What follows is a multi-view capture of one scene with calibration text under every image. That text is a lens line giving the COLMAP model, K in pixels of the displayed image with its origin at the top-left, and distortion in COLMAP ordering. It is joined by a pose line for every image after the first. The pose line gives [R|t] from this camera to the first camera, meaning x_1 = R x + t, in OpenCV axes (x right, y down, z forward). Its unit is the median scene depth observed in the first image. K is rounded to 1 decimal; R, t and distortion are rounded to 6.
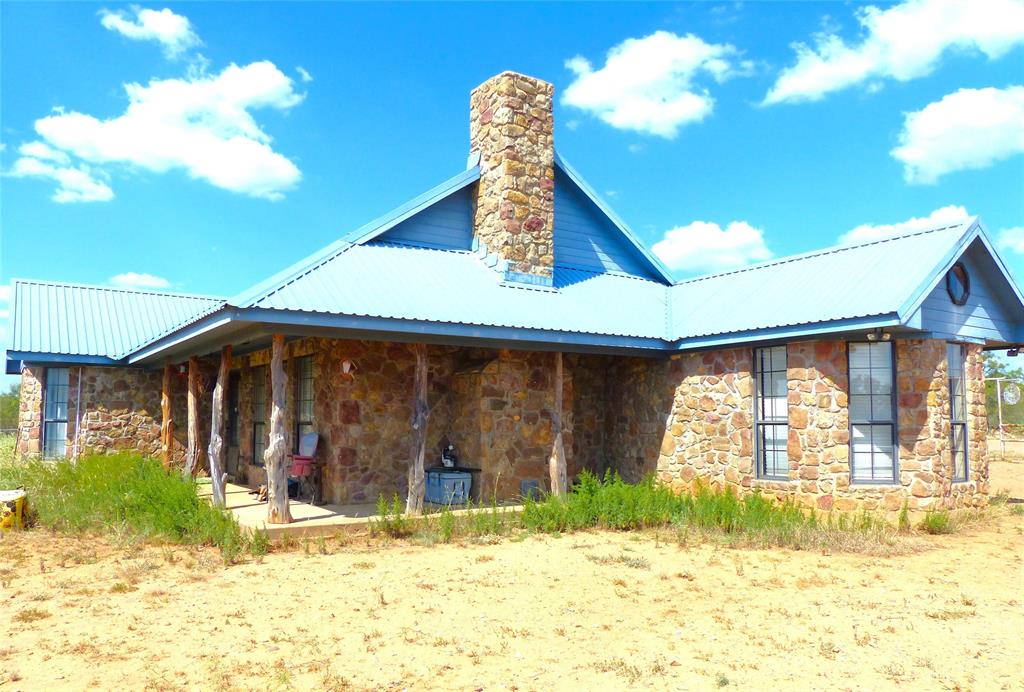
lens RADIAL K [[741.3, 0, 513.5], [0, 741.3, 346.8], [0, 0, 1]] dist [-0.008239, 0.003275]
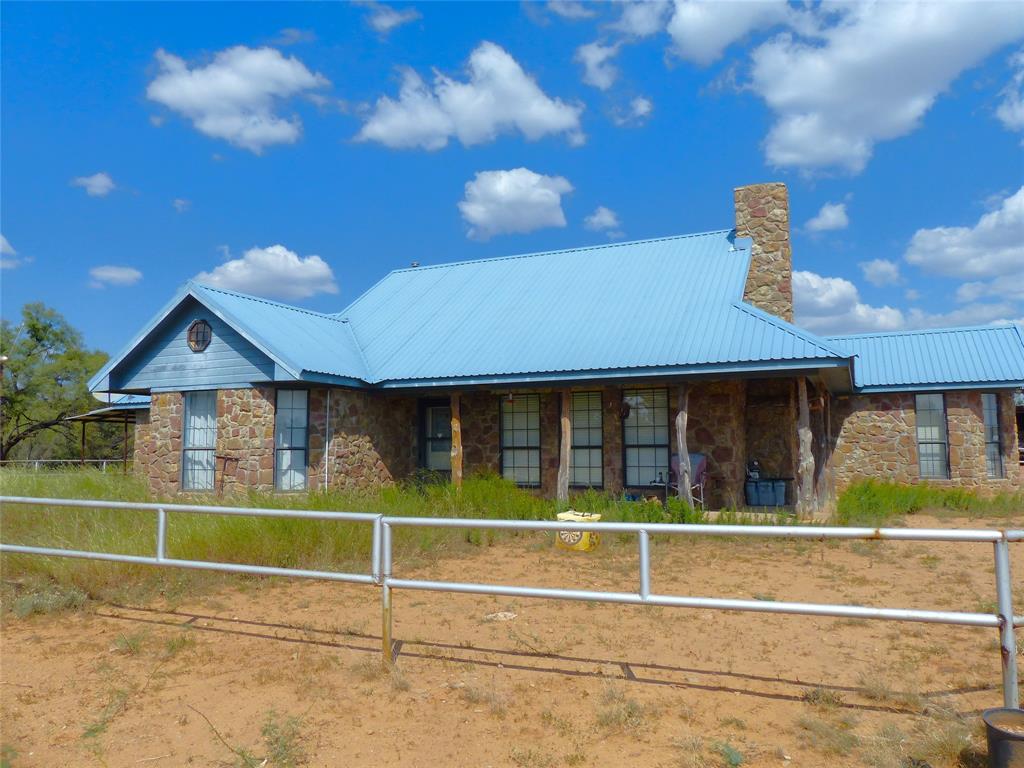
lens RADIAL K [[743.6, 0, 495.9], [0, 743.6, 348.2], [0, 0, 1]] dist [-0.010432, 0.000943]
pose [[0.854788, 0.056888, 0.515850, -0.902814], [-0.042411, 0.998307, -0.039815, 0.003432], [-0.517242, 0.012156, 0.855753, 0.093662]]
